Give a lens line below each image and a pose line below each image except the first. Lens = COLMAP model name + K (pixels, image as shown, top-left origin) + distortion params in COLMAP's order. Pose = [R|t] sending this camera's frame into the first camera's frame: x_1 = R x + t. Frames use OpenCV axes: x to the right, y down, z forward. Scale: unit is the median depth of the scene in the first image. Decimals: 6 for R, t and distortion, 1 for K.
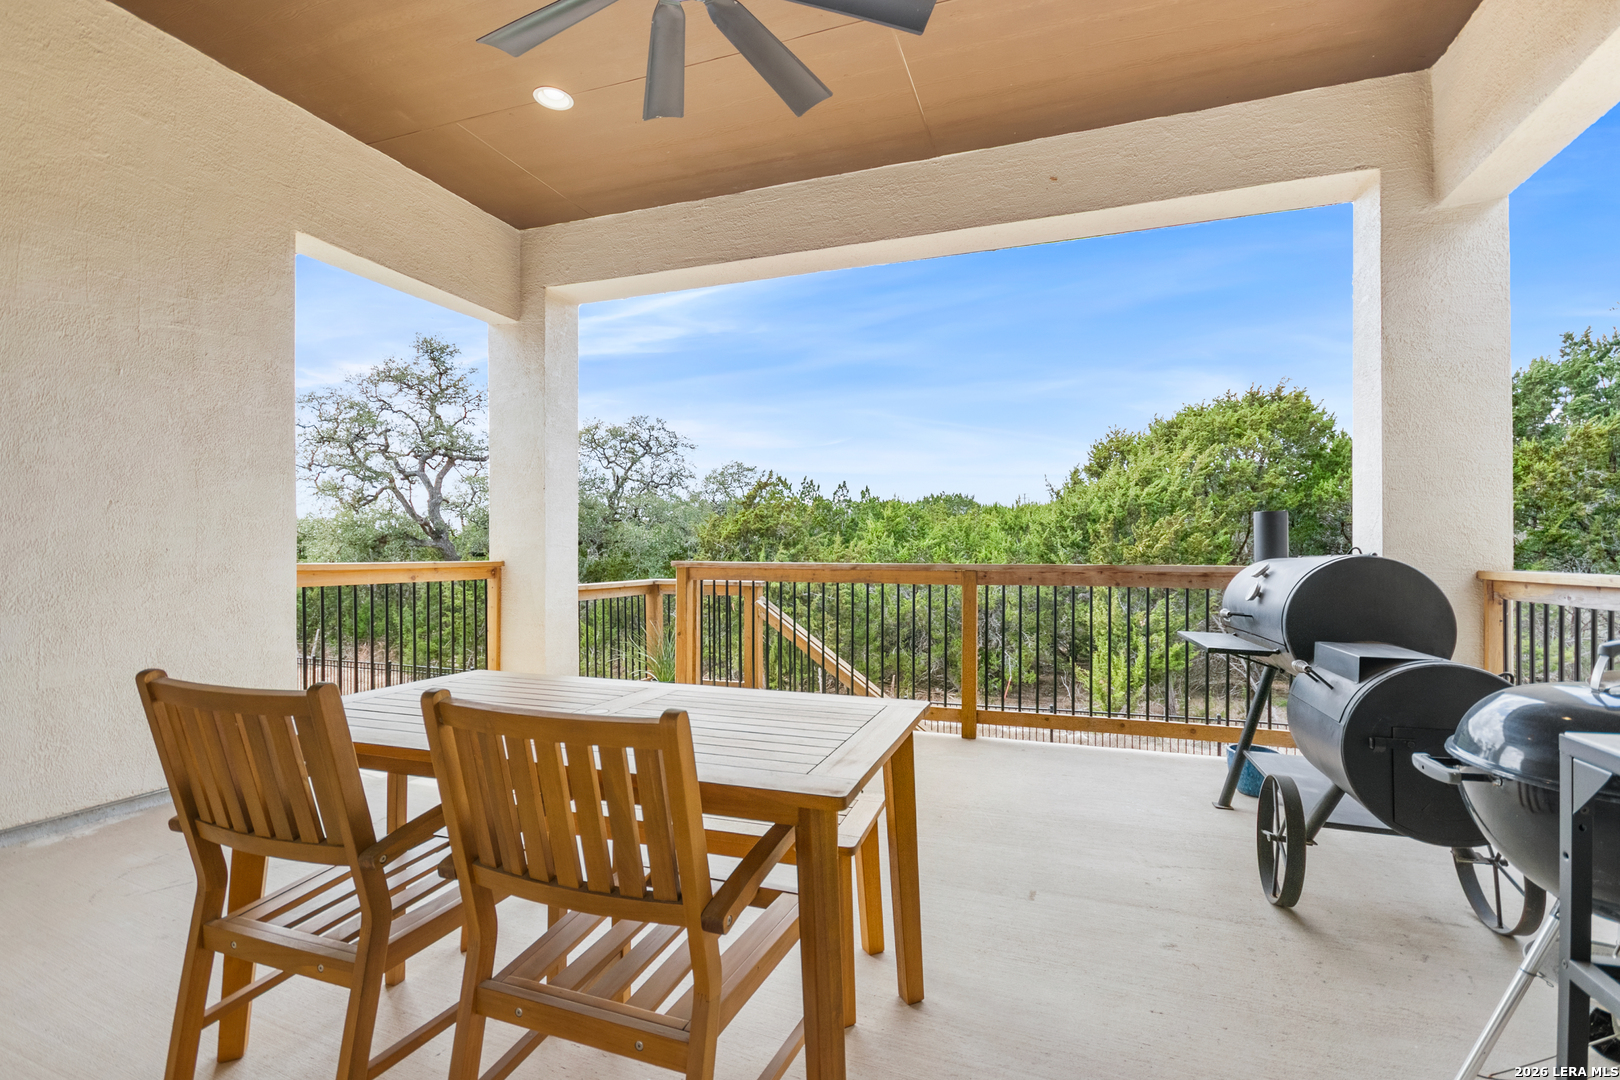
lens RADIAL K [[714.8, 0, 810.9], [0, 714.8, 547.5], [0, 0, 1]] dist [0.000941, 0.000083]
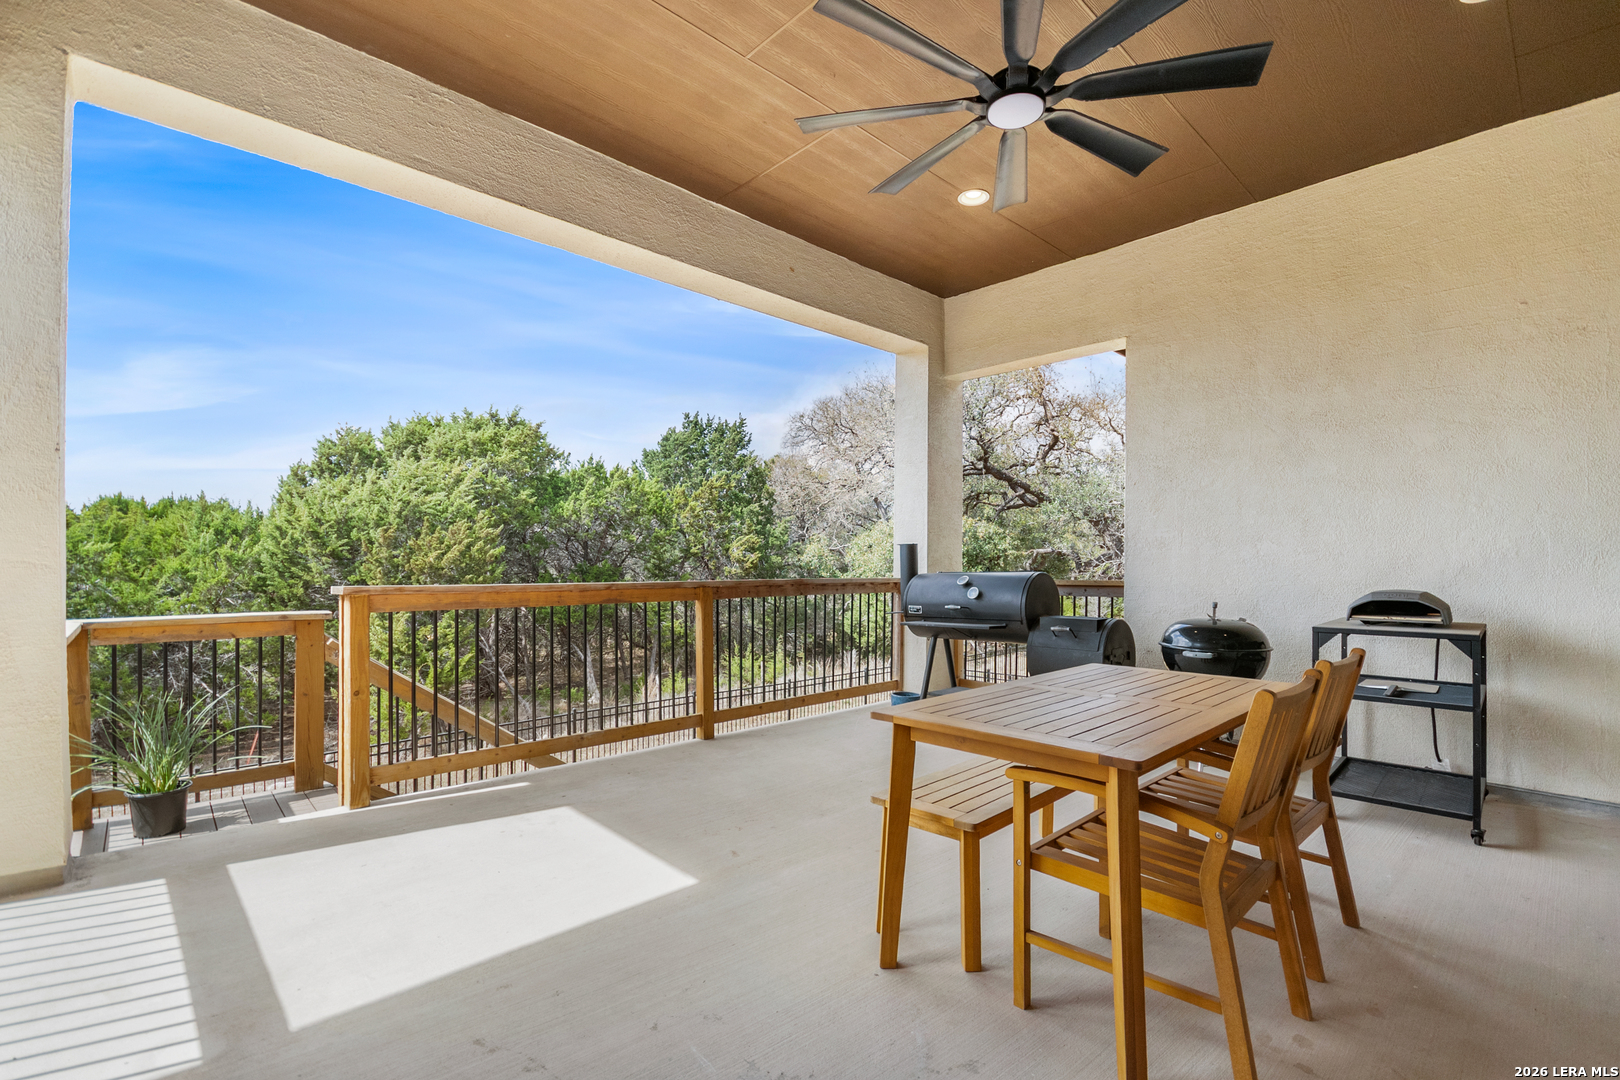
lens RADIAL K [[738.5, 0, 811.6], [0, 738.5, 545.3], [0, 0, 1]] dist [0.004005, 0.000170]
pose [[0.433957, 0.012693, 0.900844, -0.175479], [0.000749, 0.999895, -0.014449, -0.002898], [-0.900933, 0.006945, 0.433902, 0.088641]]
